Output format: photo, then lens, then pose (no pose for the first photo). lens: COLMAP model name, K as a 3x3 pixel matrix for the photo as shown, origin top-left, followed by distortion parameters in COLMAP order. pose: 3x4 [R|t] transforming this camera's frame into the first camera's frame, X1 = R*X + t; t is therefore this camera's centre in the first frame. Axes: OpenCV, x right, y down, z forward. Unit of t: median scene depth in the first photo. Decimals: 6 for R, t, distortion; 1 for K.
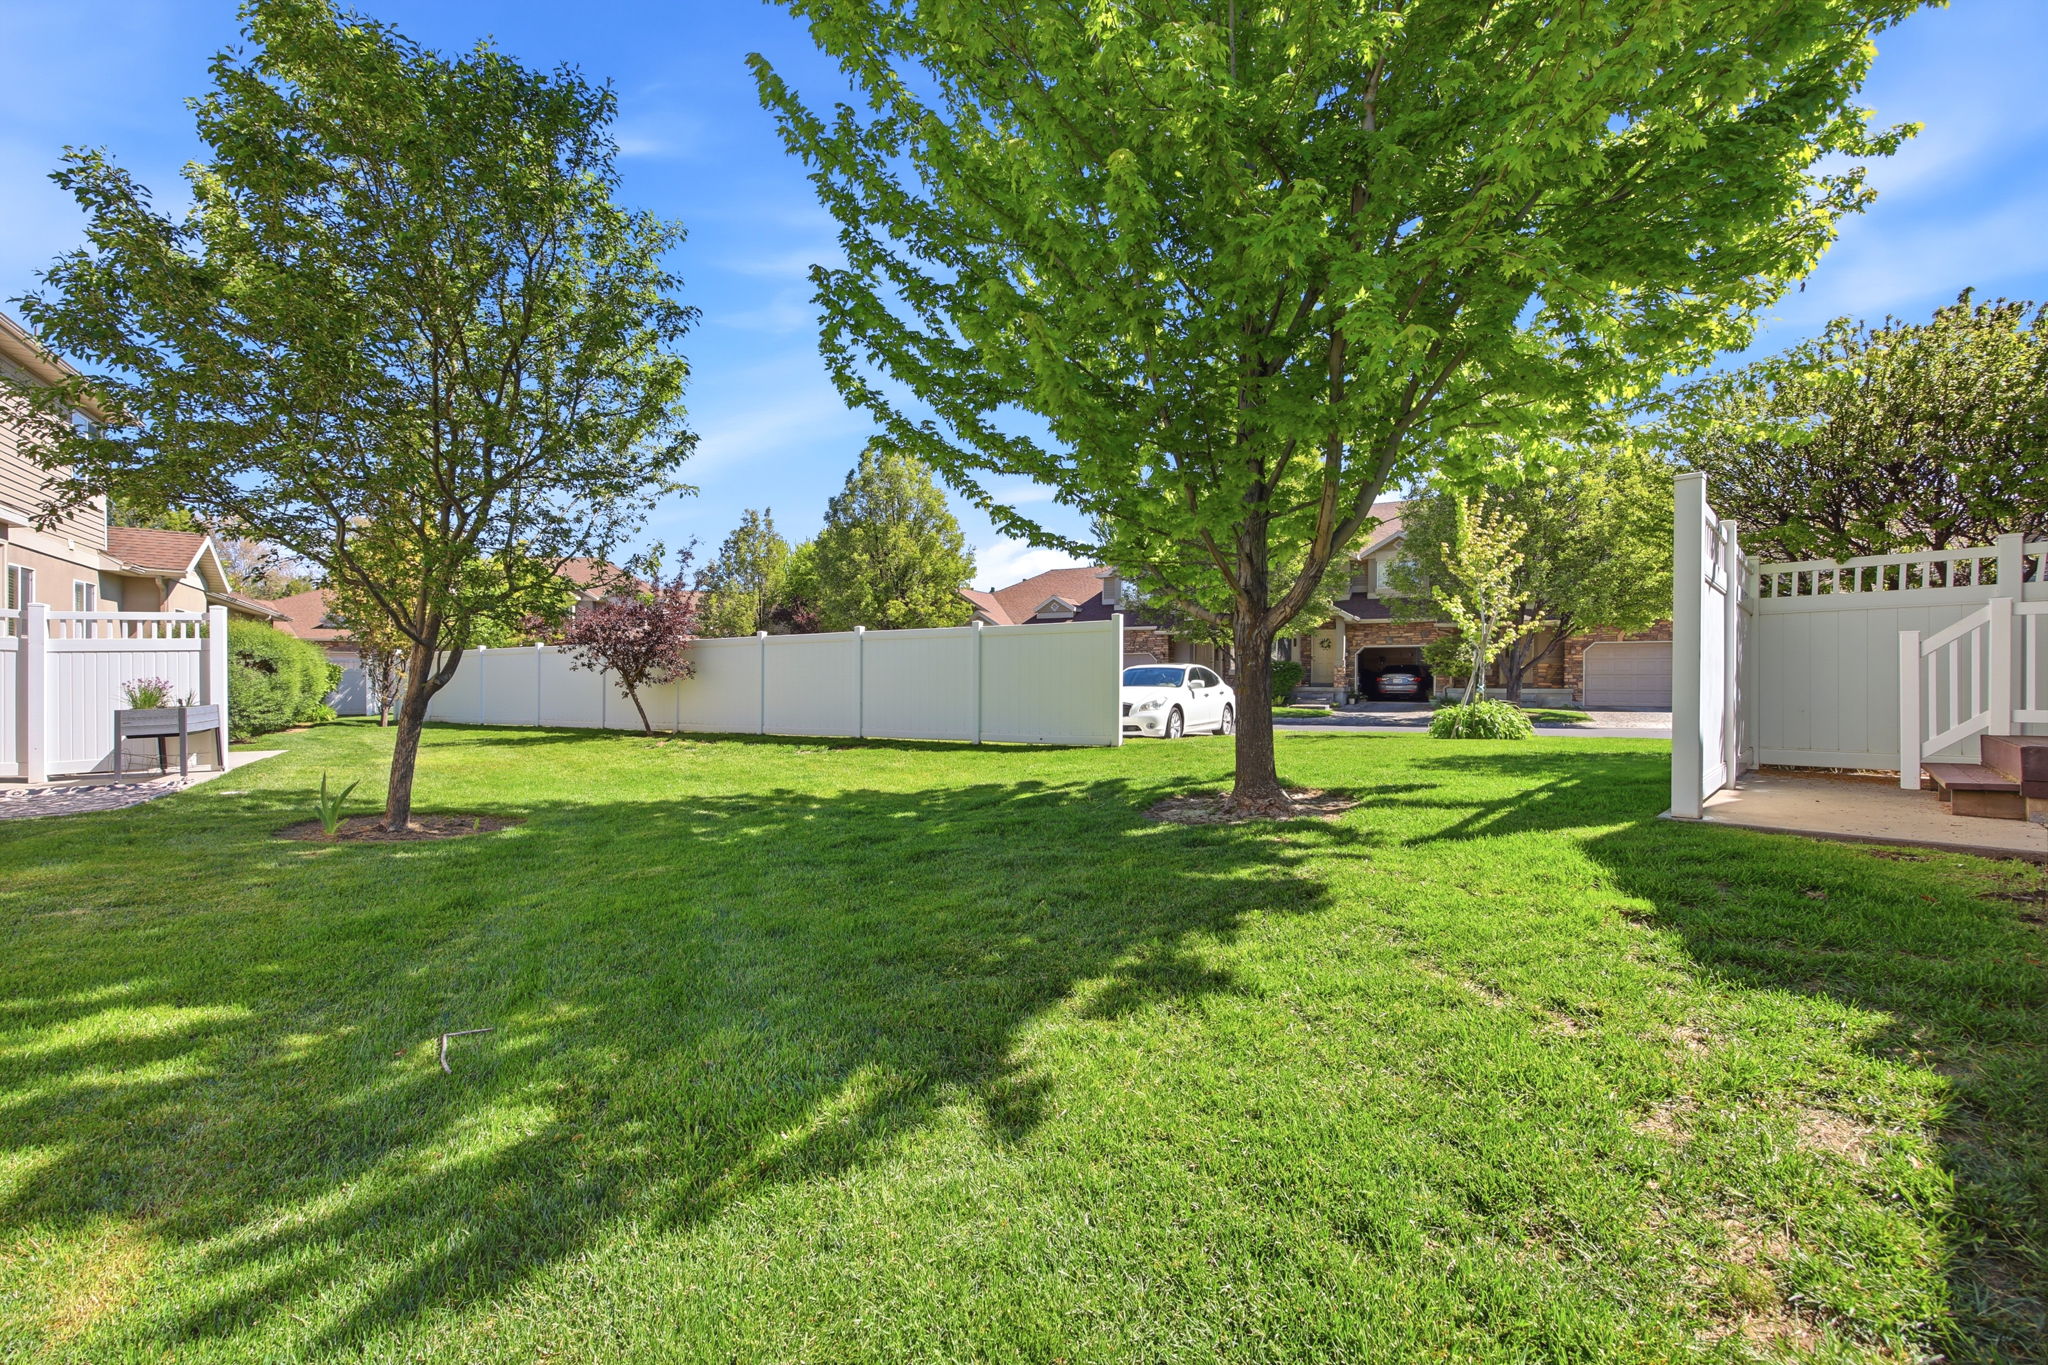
lens RADIAL K [[817.0, 0, 1018.2], [0, 817.0, 688.2], [0, 0, 1]] dist [0.001300, 0.000205]
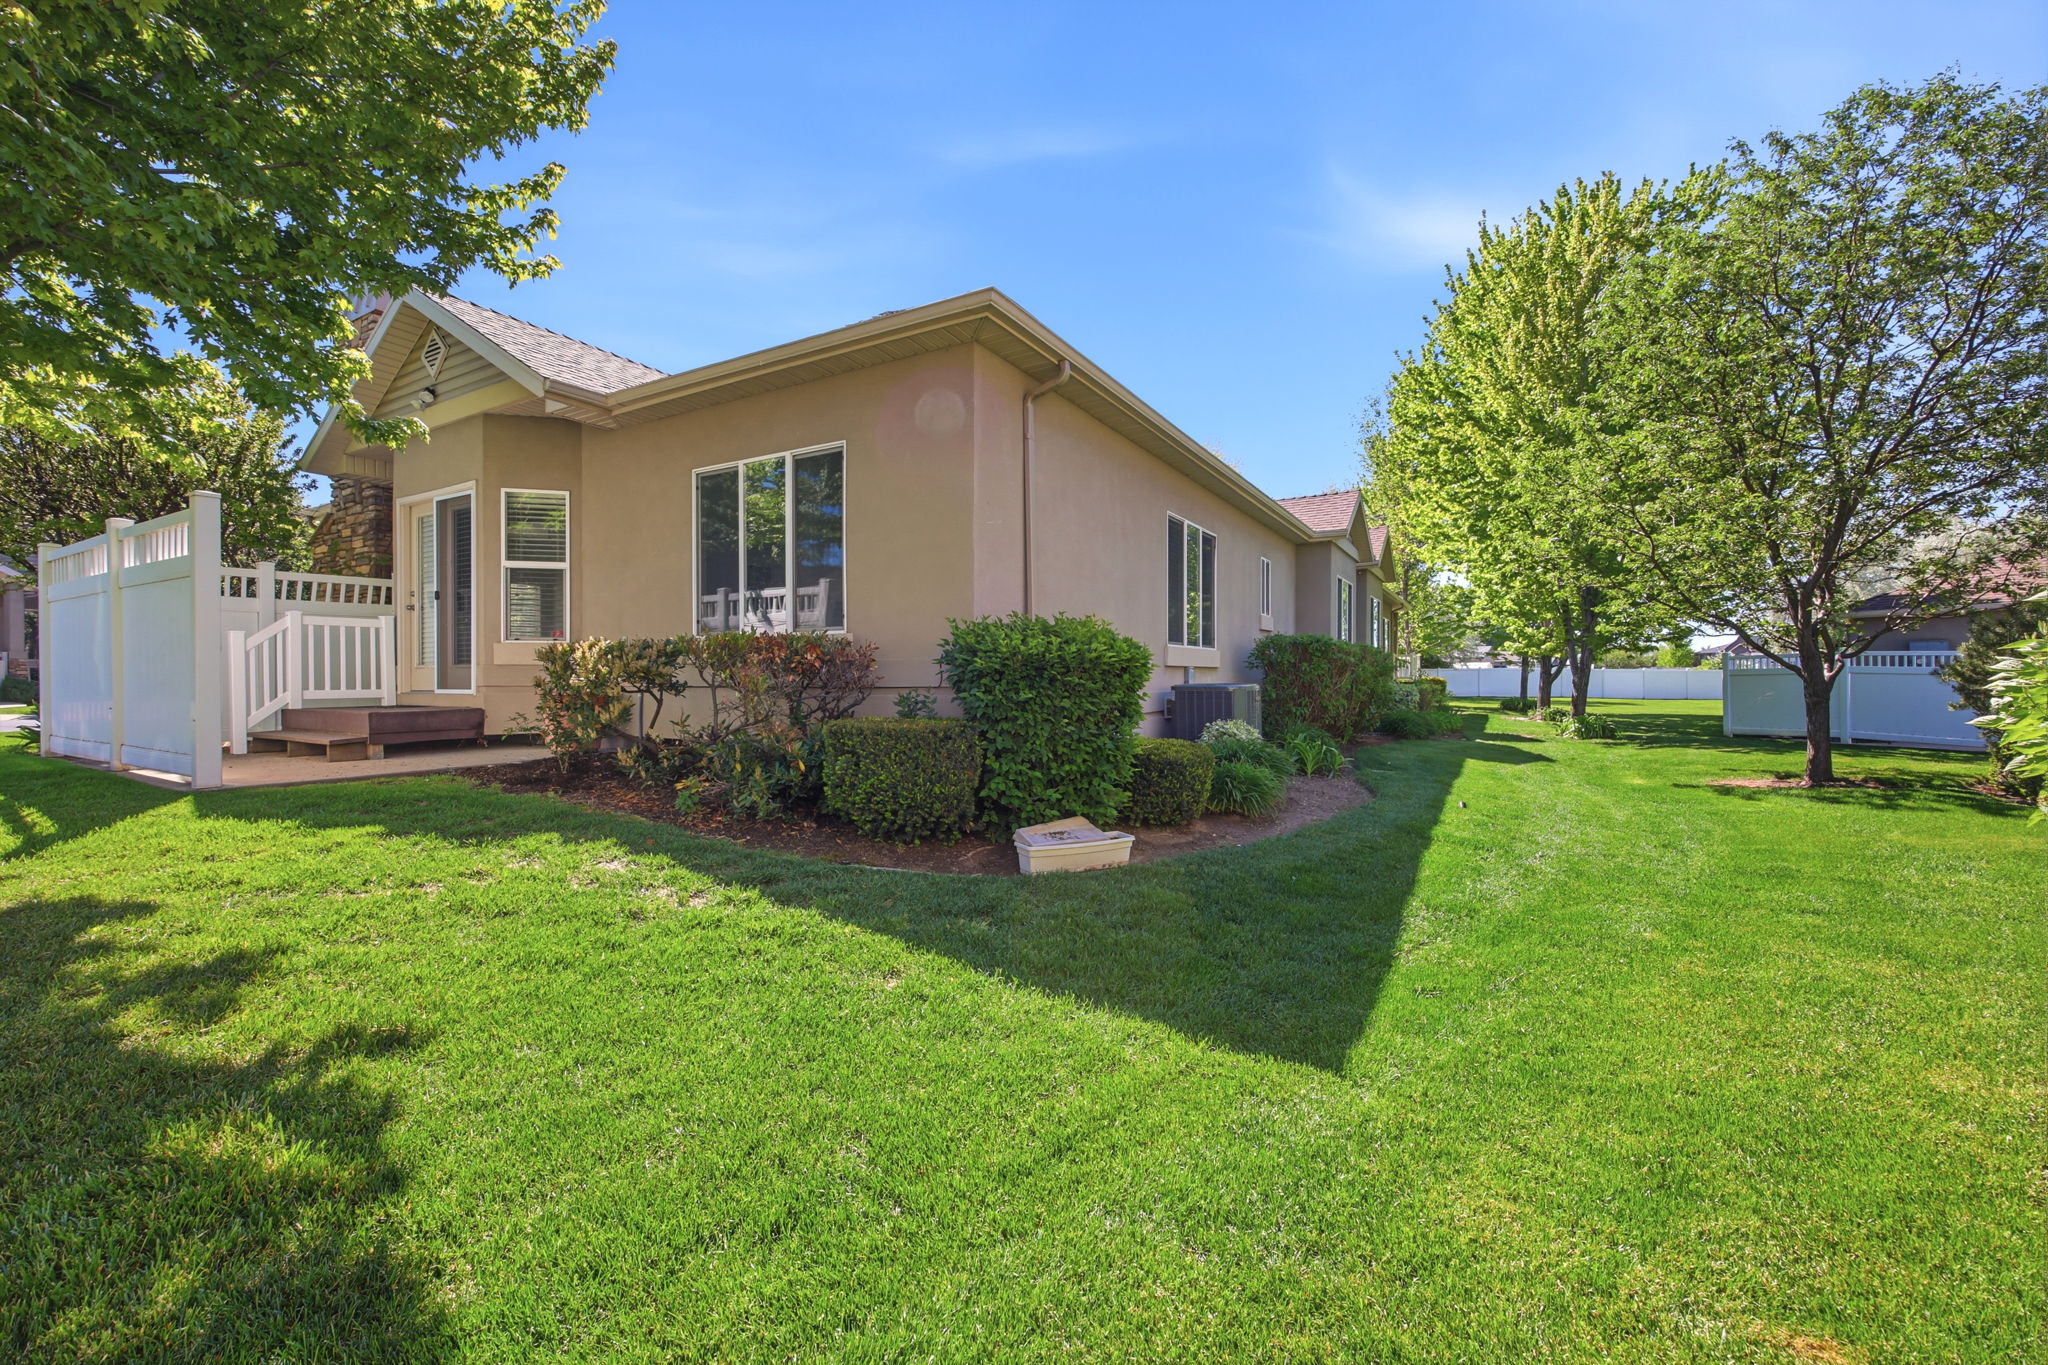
lens RADIAL K [[822.9, 0, 1021.9], [0, 822.9, 686.4], [0, 0, 1]] dist [-0.000531, -0.000137]
pose [[-0.249234, -0.016277, 0.968307, -0.468330], [0.003887, 0.999834, 0.017807, -0.001439], [-0.968436, 0.008202, -0.249129, 0.138963]]
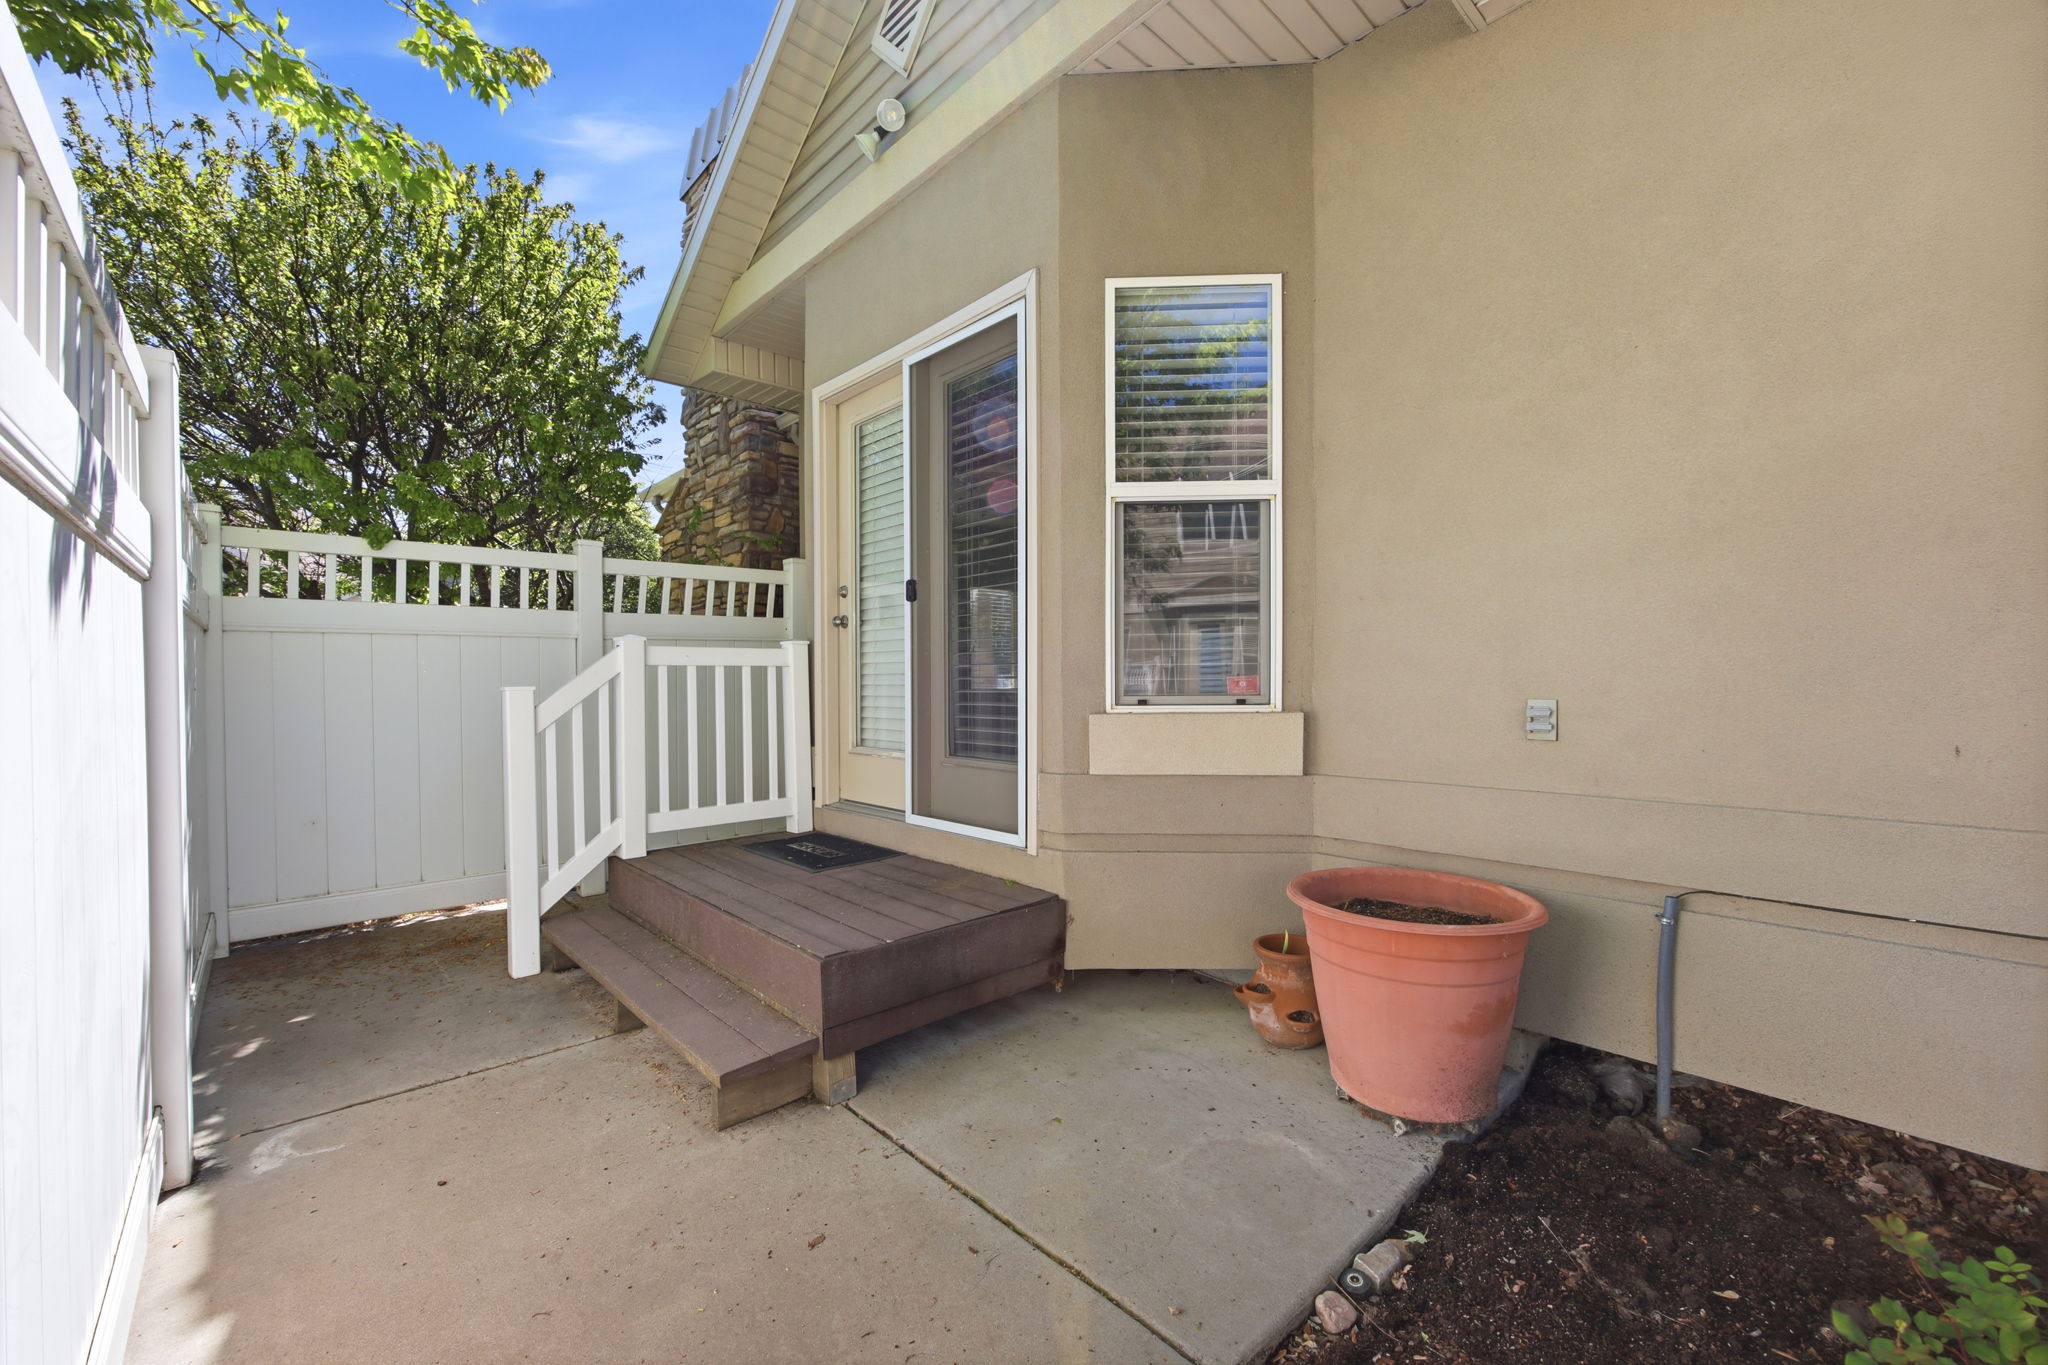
lens RADIAL K [[822.9, 0, 1021.9], [0, 822.9, 686.4], [0, 0, 1]] dist [-0.000531, -0.000137]
pose [[0.043655, -0.013861, 0.998951, 0.573607], [0.012245, 0.999836, 0.013338, -0.075140], [-0.998972, 0.011650, 0.043817, 0.659044]]
